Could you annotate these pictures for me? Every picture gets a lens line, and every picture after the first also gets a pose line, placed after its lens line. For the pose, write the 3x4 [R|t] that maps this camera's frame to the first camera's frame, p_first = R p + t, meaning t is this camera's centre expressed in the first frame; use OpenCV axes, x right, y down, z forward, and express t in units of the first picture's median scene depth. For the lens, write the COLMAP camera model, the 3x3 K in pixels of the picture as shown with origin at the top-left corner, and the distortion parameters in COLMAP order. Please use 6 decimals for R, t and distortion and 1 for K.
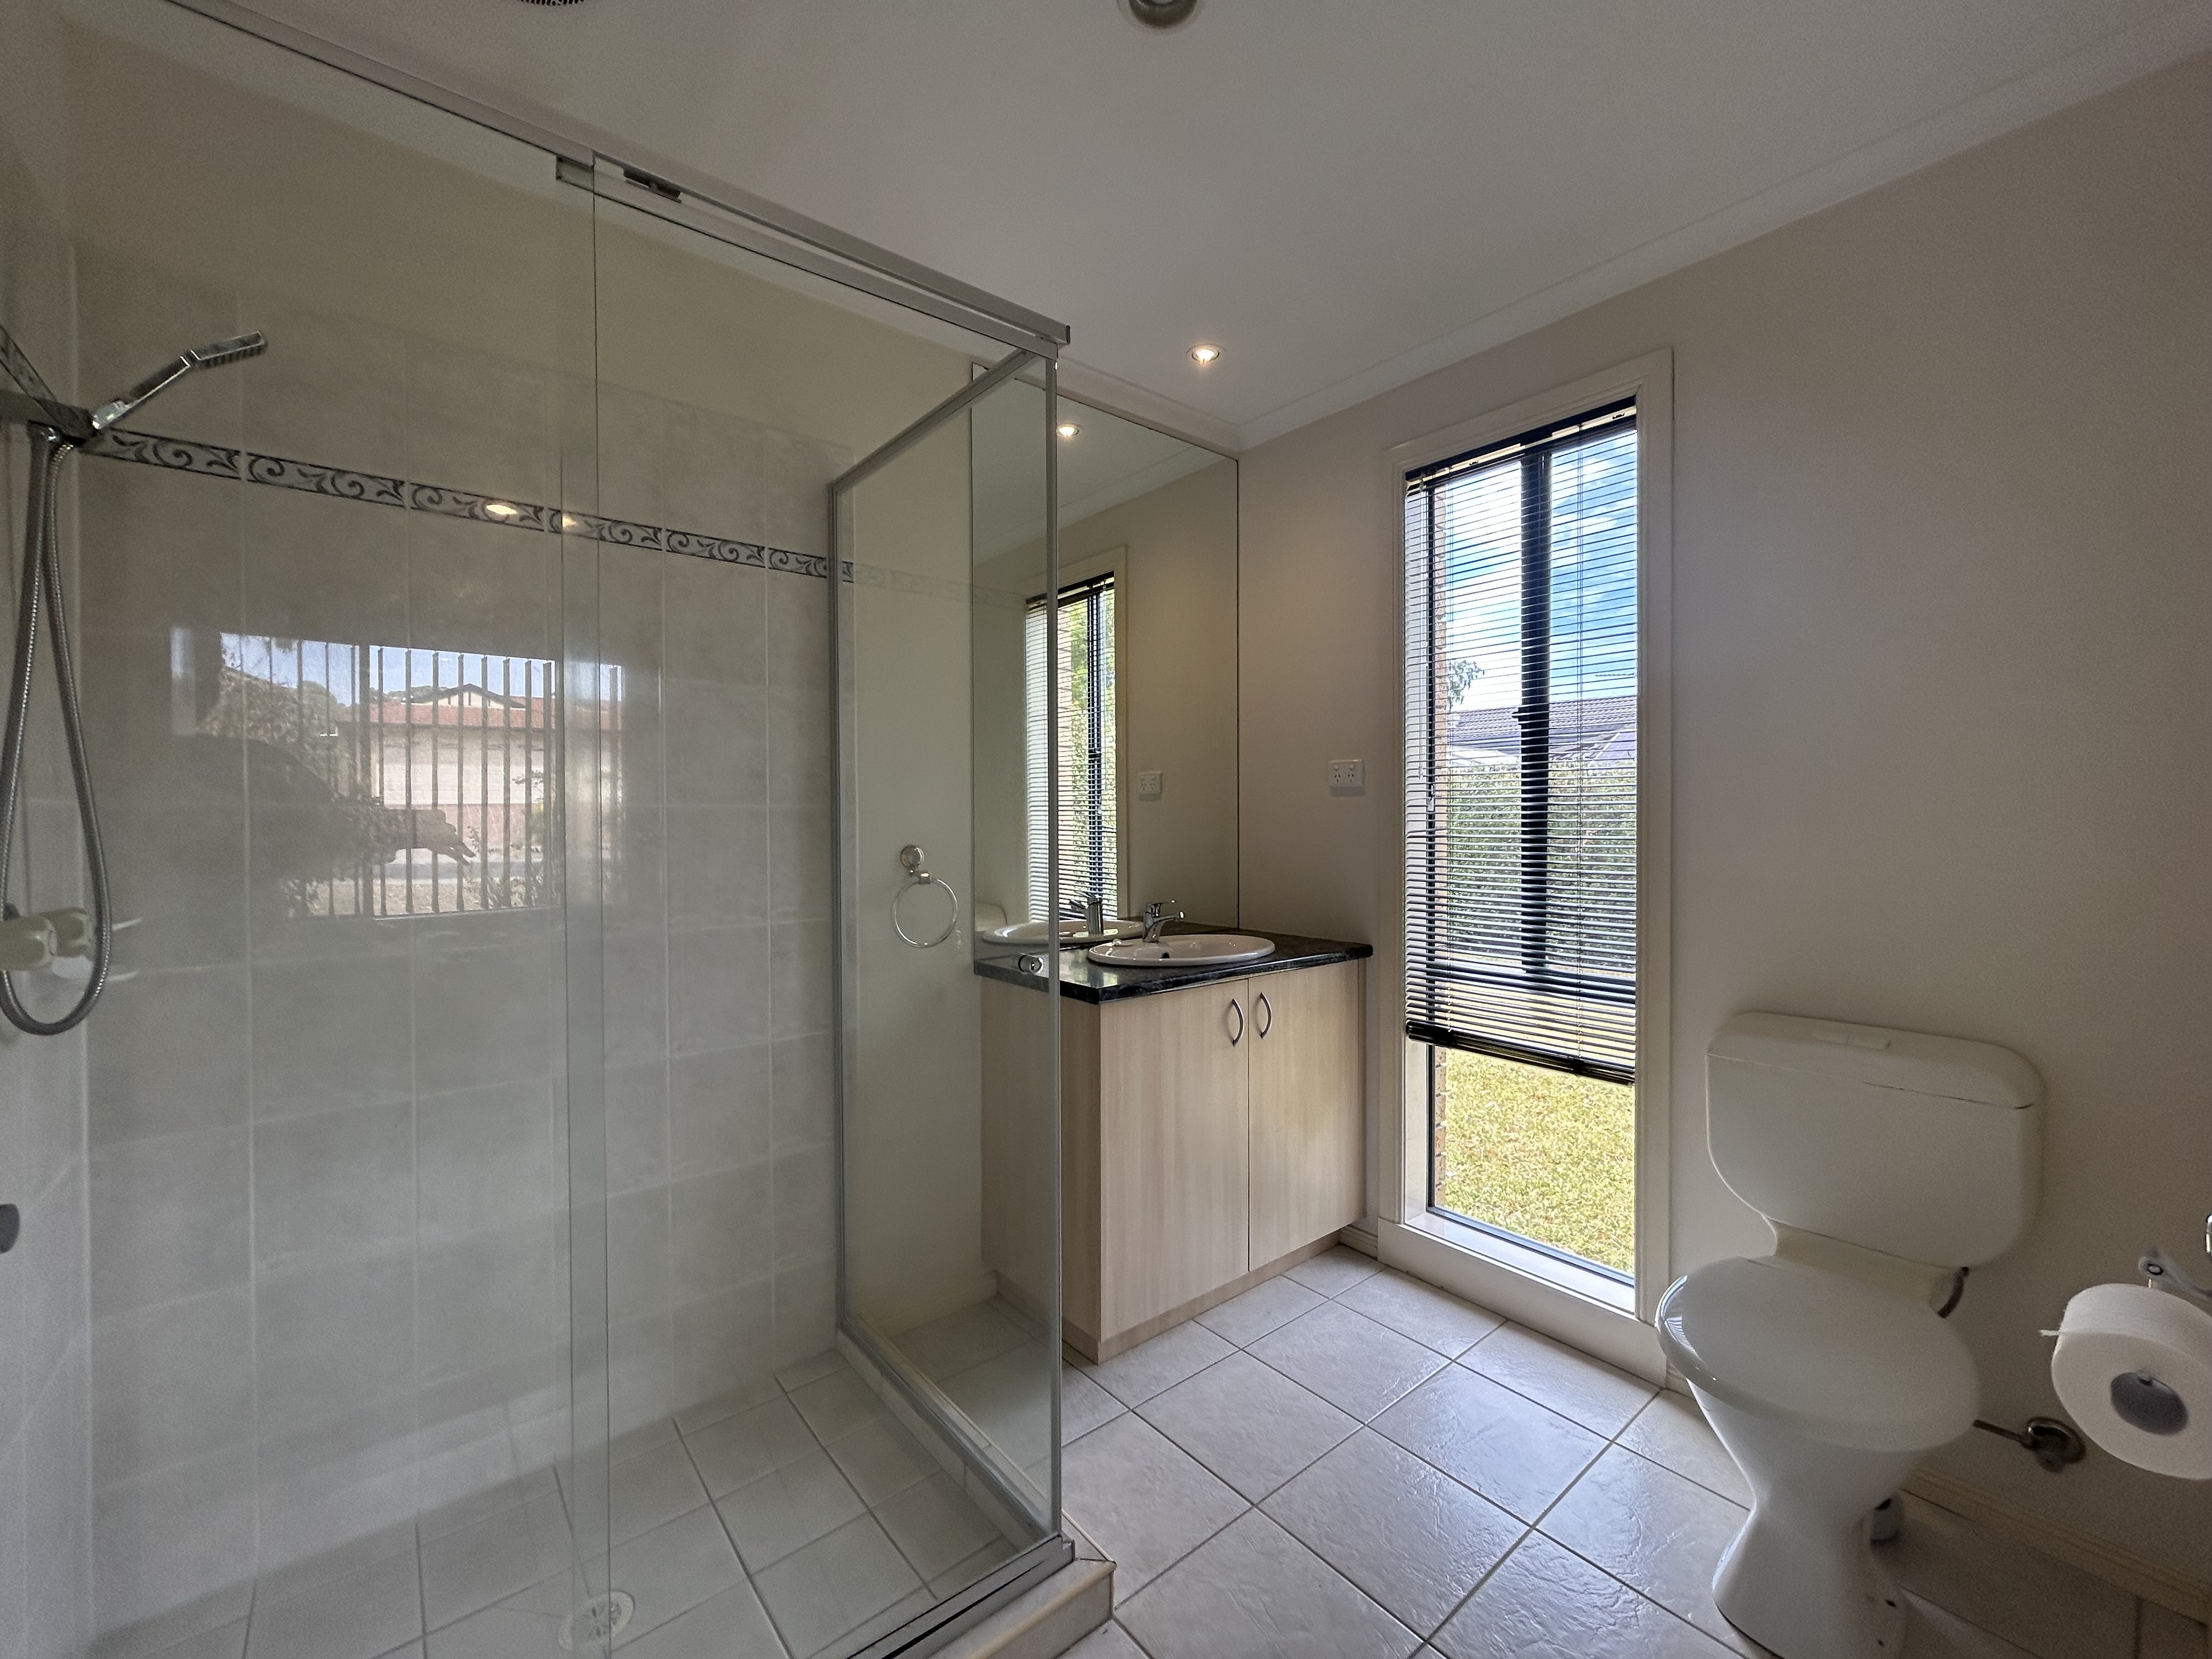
lens RADIAL K [[899.7, 0, 1106.0], [0, 899.7, 829.5], [0, 0, 1]] dist [-0.014207, -0.000119]
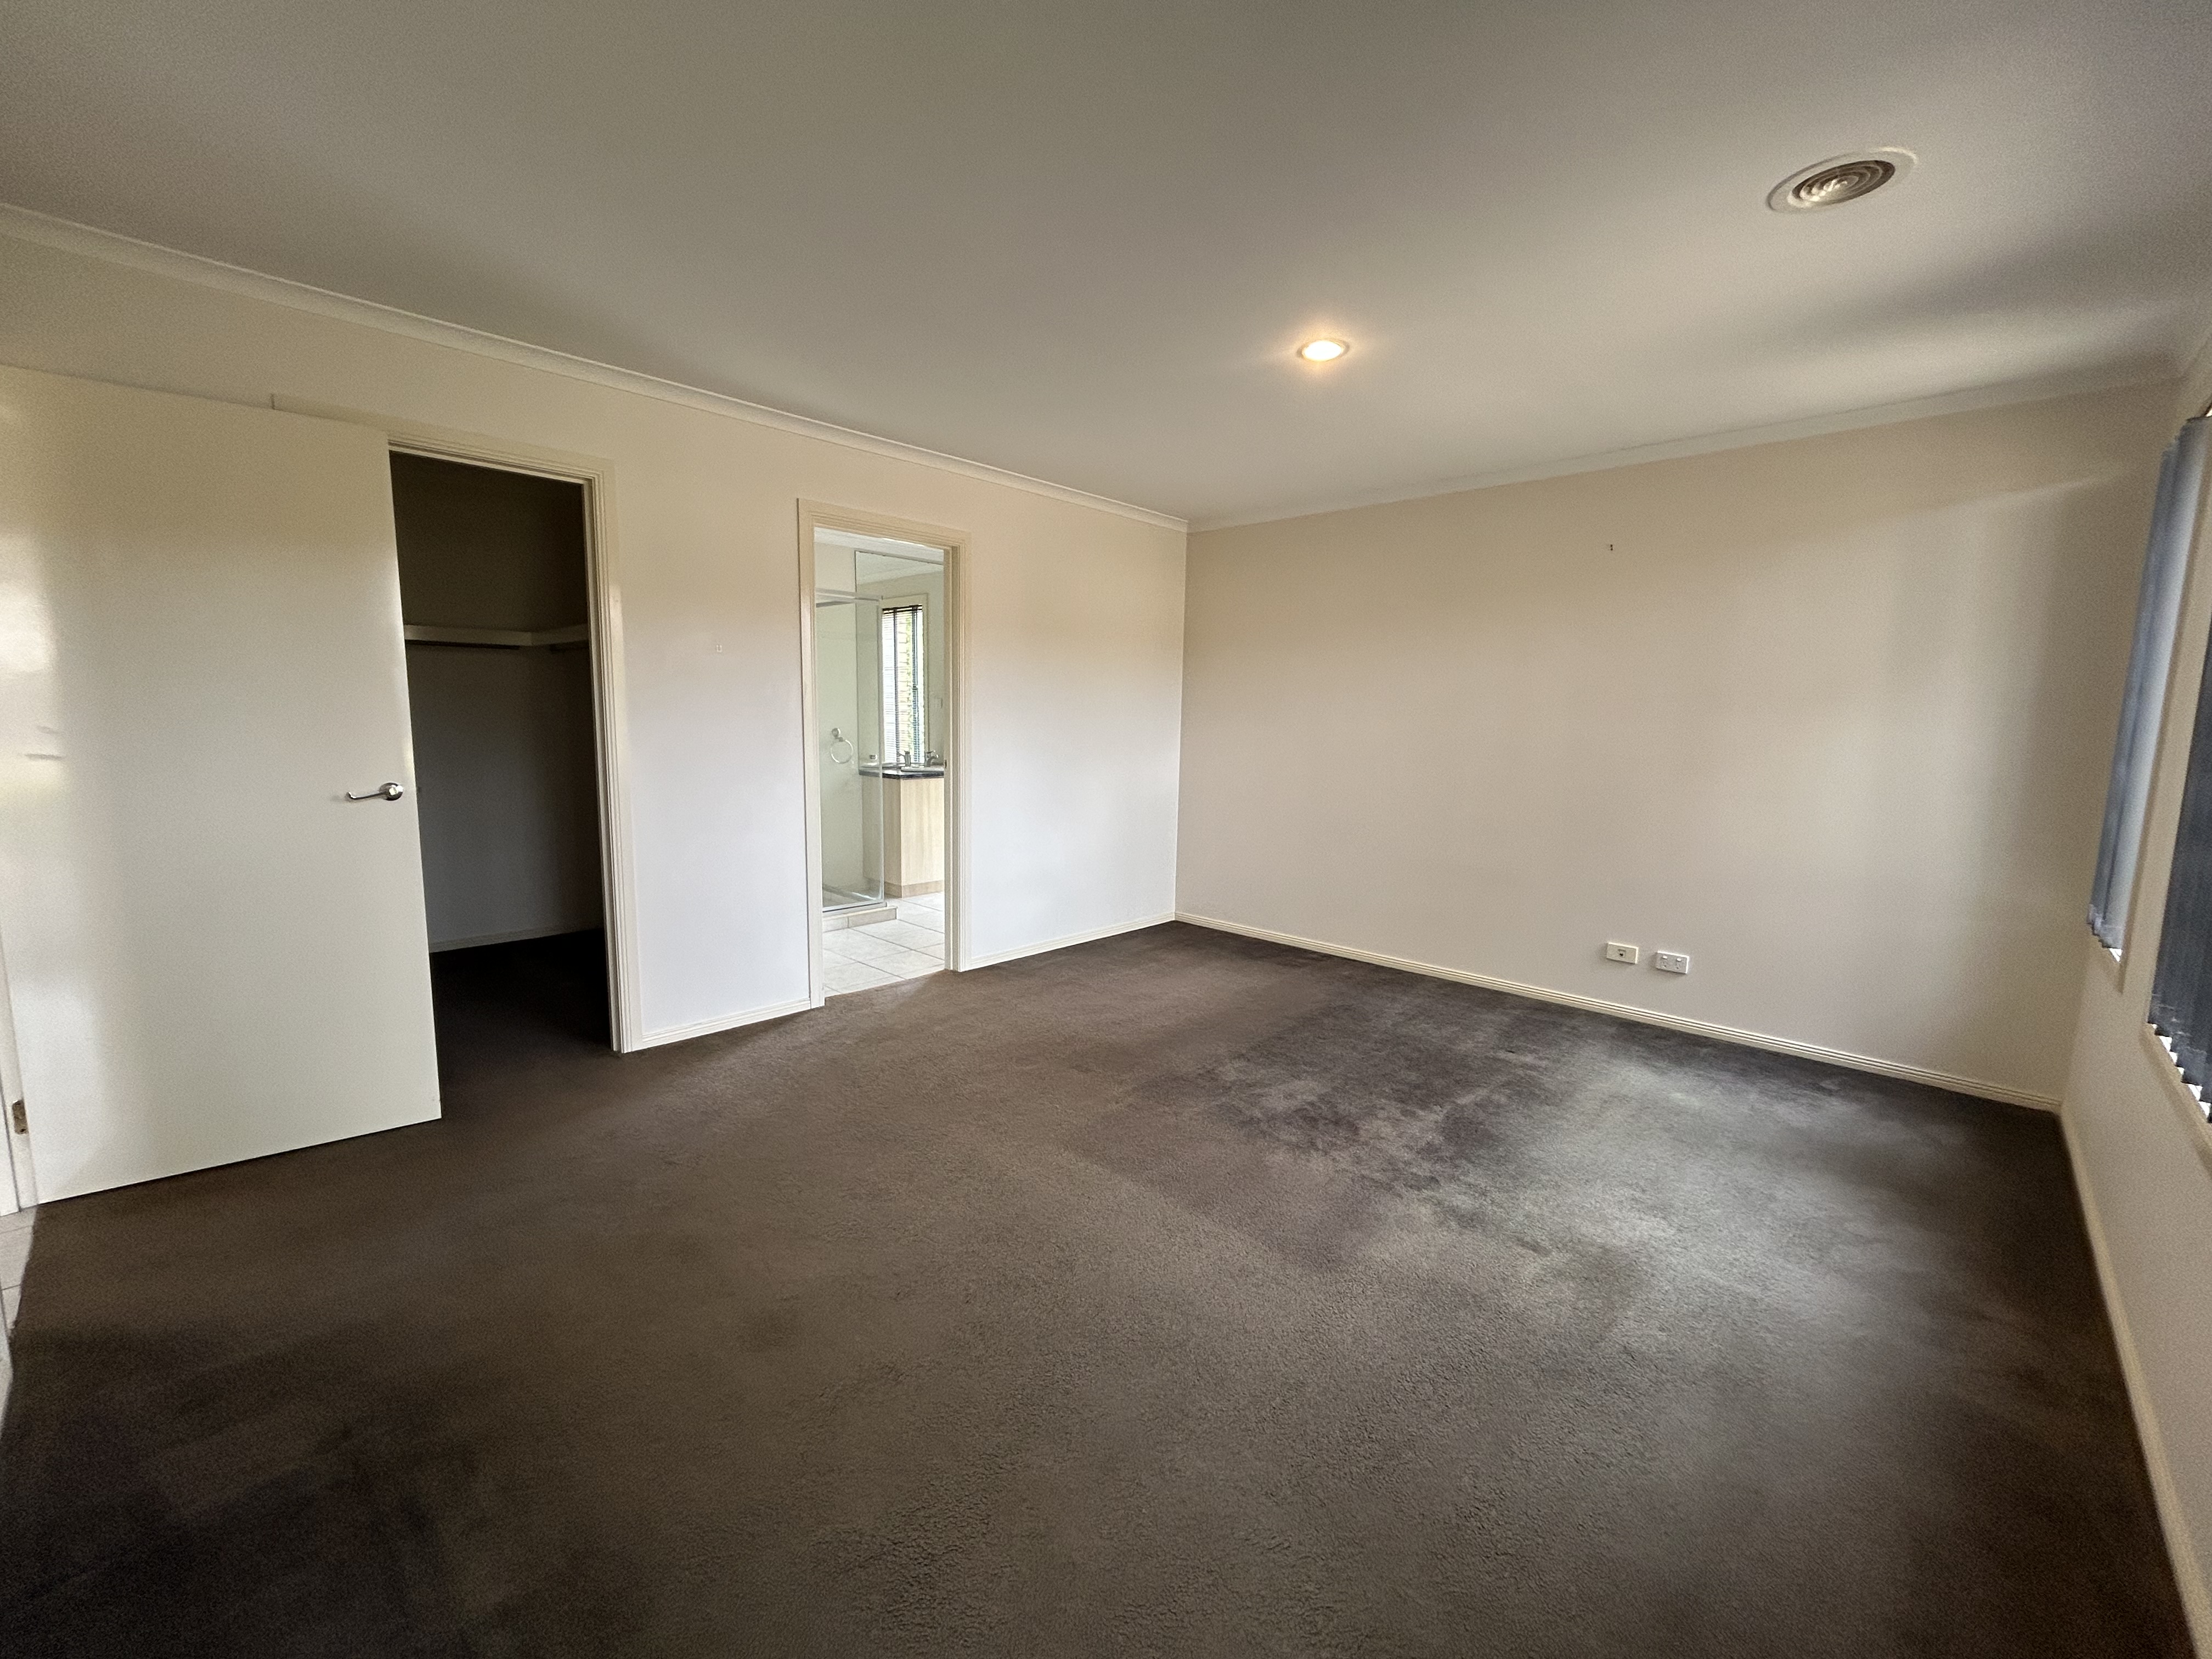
lens RADIAL K [[899.7, 0, 1106.0], [0, 899.7, 829.5], [0, 0, 1]] dist [-0.014207, -0.000119]
pose [[0.991282, 0.002321, 0.131740, 0.245857], [-0.017767, 0.993068, 0.116191, -0.010566], [-0.130557, -0.117519, 0.984451, -1.868845]]
